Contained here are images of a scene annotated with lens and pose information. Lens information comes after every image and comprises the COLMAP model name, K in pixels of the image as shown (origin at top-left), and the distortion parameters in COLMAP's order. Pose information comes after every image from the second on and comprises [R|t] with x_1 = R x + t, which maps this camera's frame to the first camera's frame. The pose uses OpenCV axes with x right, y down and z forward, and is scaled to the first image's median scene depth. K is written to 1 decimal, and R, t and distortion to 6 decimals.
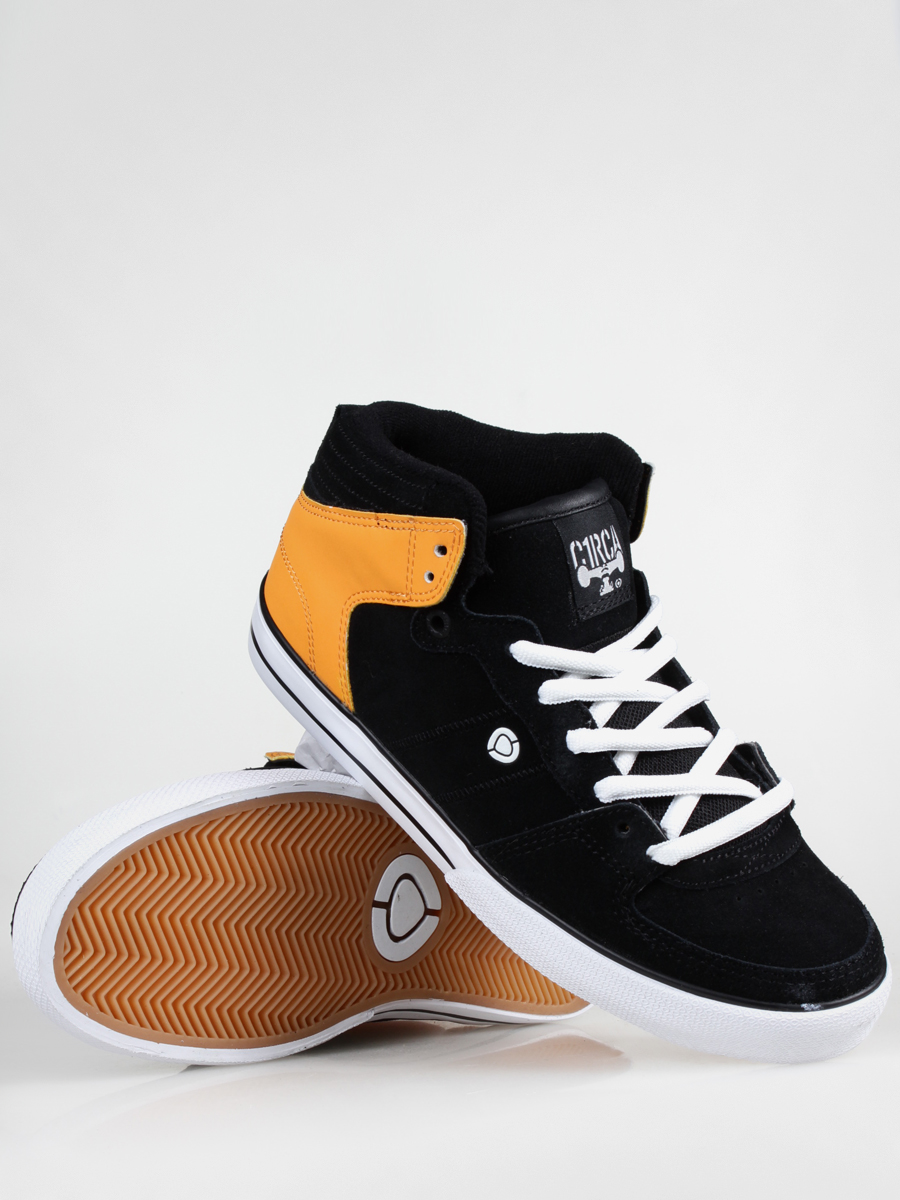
lens RADIAL K [[2320.3, 0, 450.0], [0, 2320.3, 600.0], [0, 0, 1]] dist [0.137119, -0.090075]
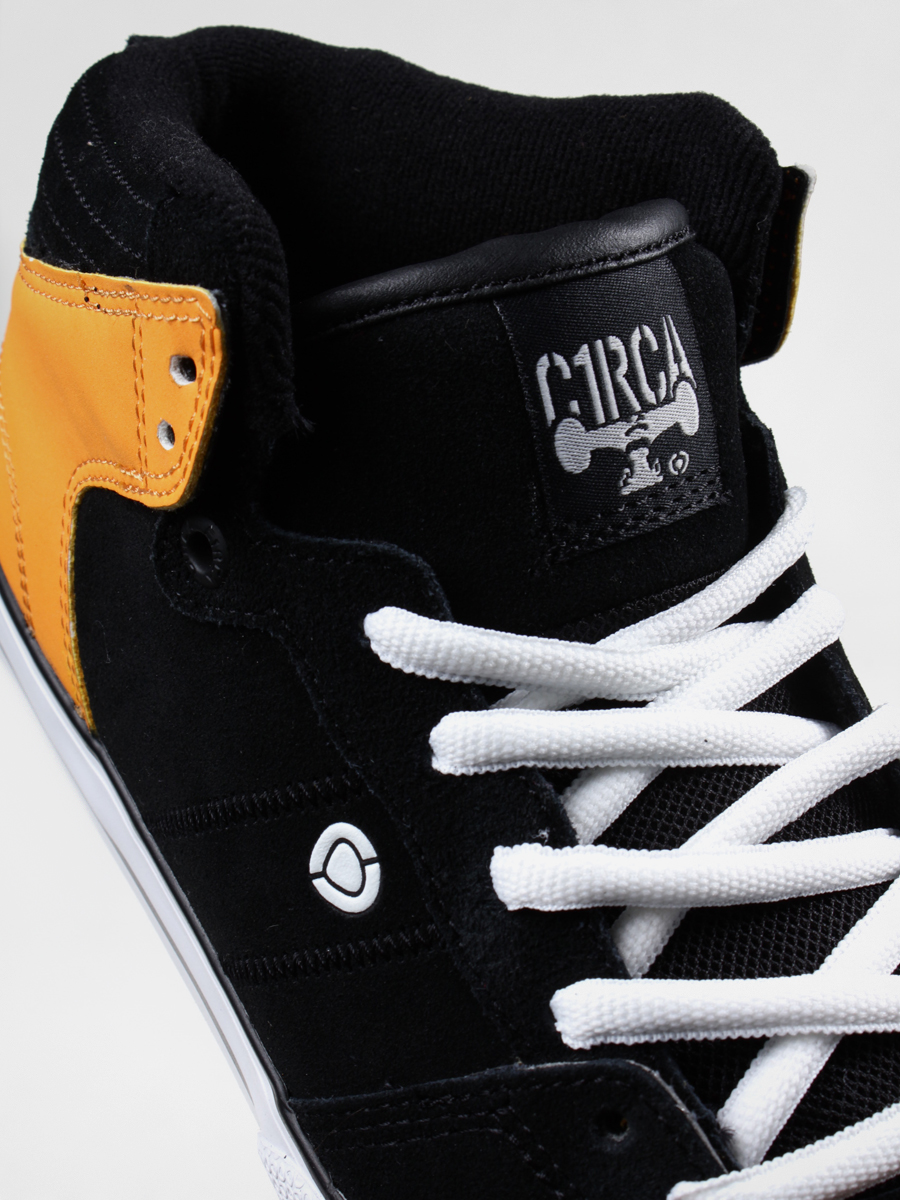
lens RADIAL K [[2320.3, 0, 450.0], [0, 2320.3, 600.0], [0, 0, 1]] dist [0.137119, -0.090075]
pose [[0.980900, 0.046148, -0.188959, 0.113134], [-0.030660, 0.995987, 0.084082, -0.016570], [0.192081, -0.076683, 0.978379, 0.616975]]
